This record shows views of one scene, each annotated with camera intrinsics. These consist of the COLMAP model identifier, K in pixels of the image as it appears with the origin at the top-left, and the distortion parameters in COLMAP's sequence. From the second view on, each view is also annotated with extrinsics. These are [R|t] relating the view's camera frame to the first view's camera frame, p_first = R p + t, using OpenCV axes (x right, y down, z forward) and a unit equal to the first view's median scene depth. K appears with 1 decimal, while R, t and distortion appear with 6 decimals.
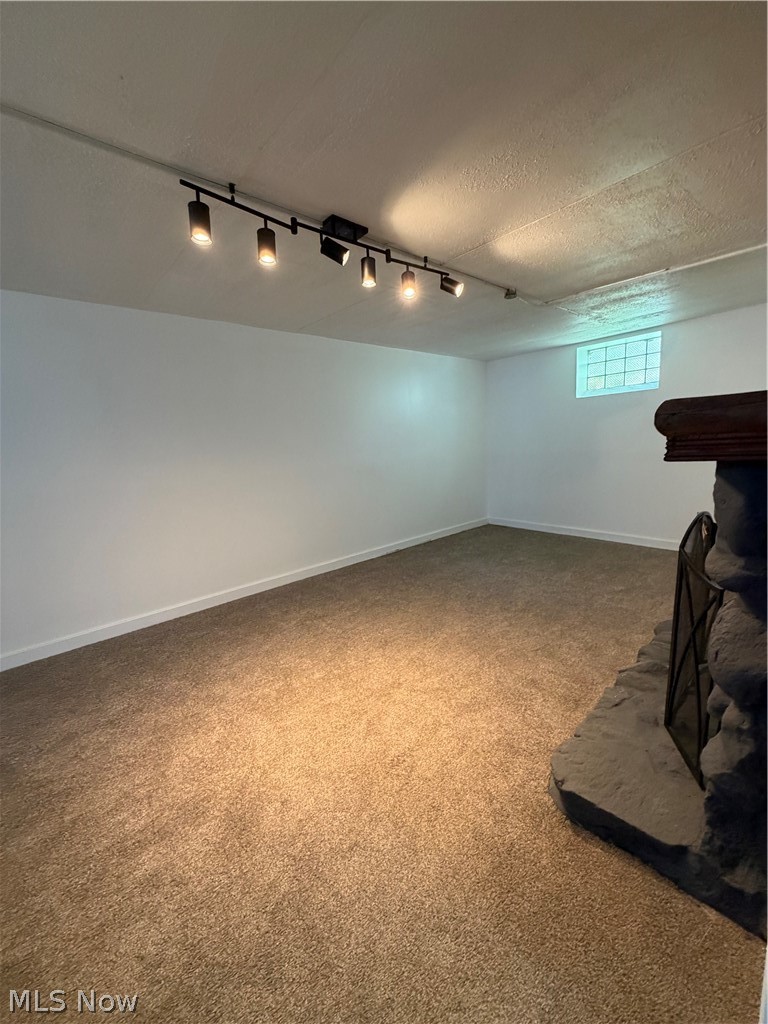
lens RADIAL K [[408.6, 0, 384.4], [0, 408.6, 509.1], [0, 0, 1]] dist [-0.000025, -0.000129]
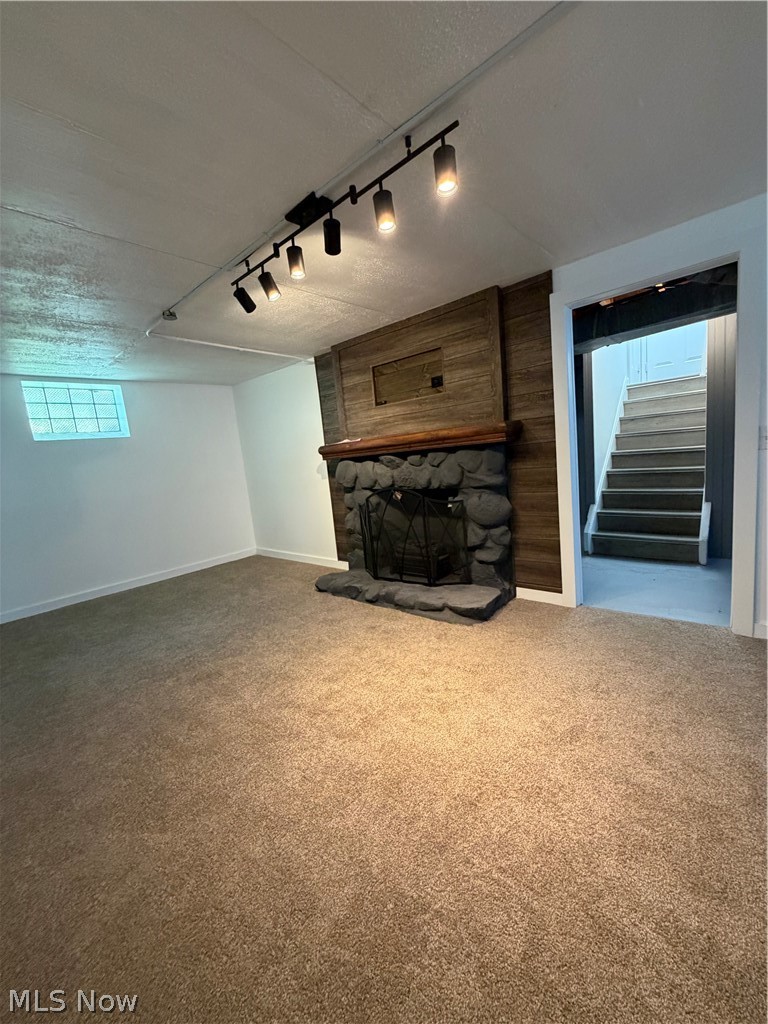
lens RADIAL K [[408.6, 0, 384.4], [0, 408.6, 509.1], [0, 0, 1]] dist [-0.000025, -0.000129]
pose [[-0.108882, -0.073767, 0.991314, -0.825473], [0.270220, 0.957494, 0.100930, -0.066296], [-0.956622, 0.278862, -0.084320, 0.841335]]
